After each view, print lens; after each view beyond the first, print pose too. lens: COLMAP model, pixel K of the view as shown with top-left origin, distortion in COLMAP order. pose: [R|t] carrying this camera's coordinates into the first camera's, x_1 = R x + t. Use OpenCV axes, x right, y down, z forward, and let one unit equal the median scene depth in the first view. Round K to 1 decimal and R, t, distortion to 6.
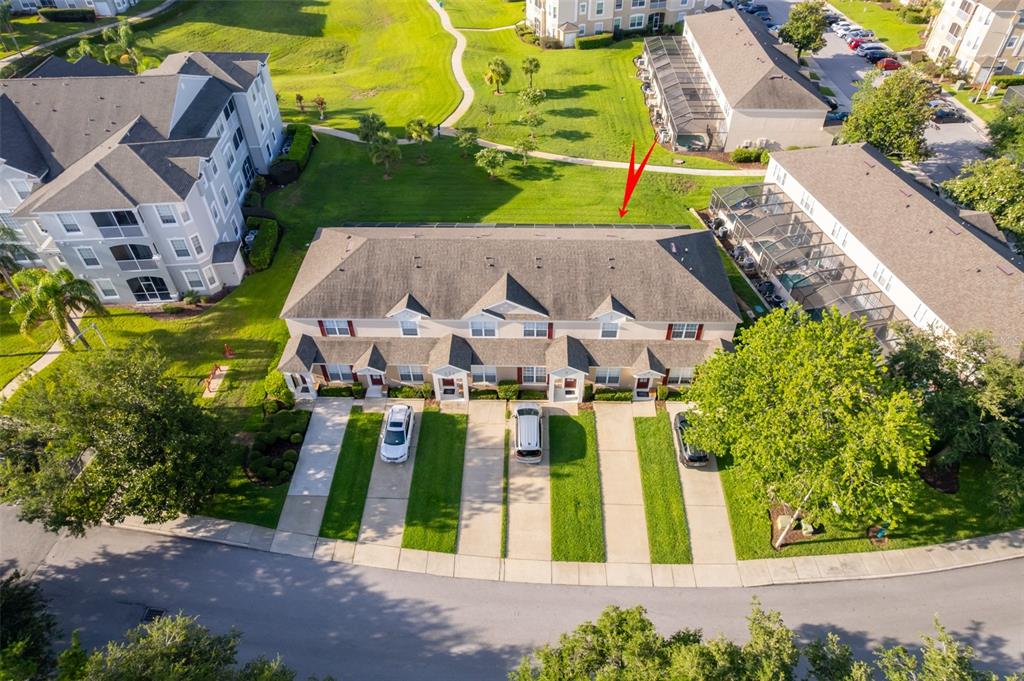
lens RADIAL K [[656.0, 0, 512.0], [0, 656.0, 340.5], [0, 0, 1]] dist [-0.040479, 0.003940]
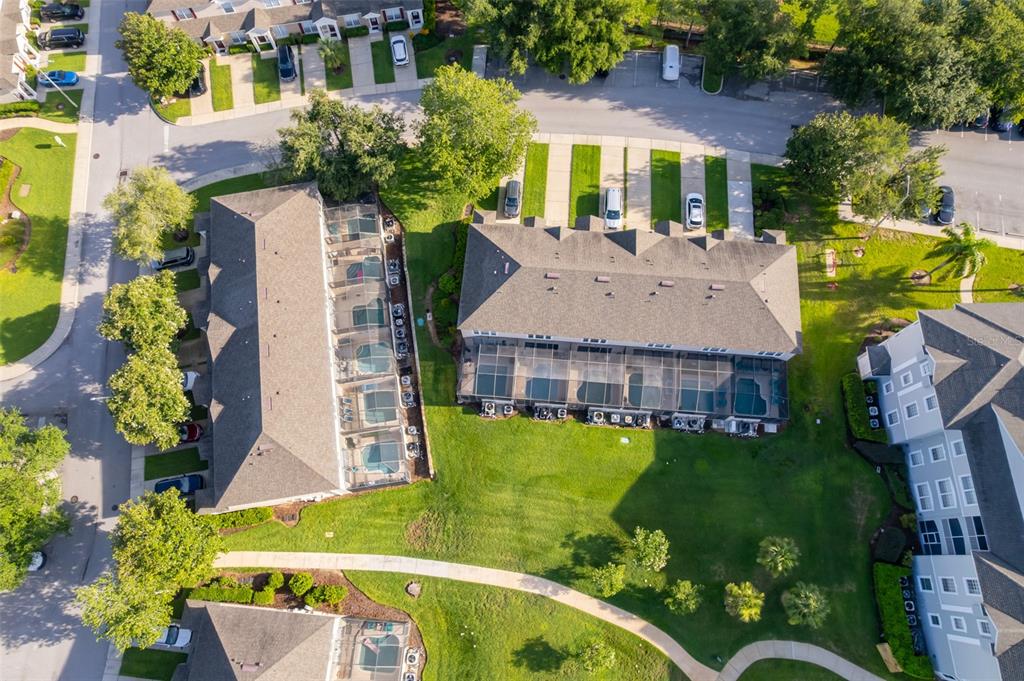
lens RADIAL K [[656.0, 0, 512.0], [0, 656.0, 340.5], [0, 0, 1]] dist [-0.040479, 0.003940]
pose [[-0.998153, -0.046989, 0.038508, 0.205634], [0.054330, -0.406781, 0.911908, -1.548440], [-0.027185, 0.912316, 0.408583, 0.689190]]
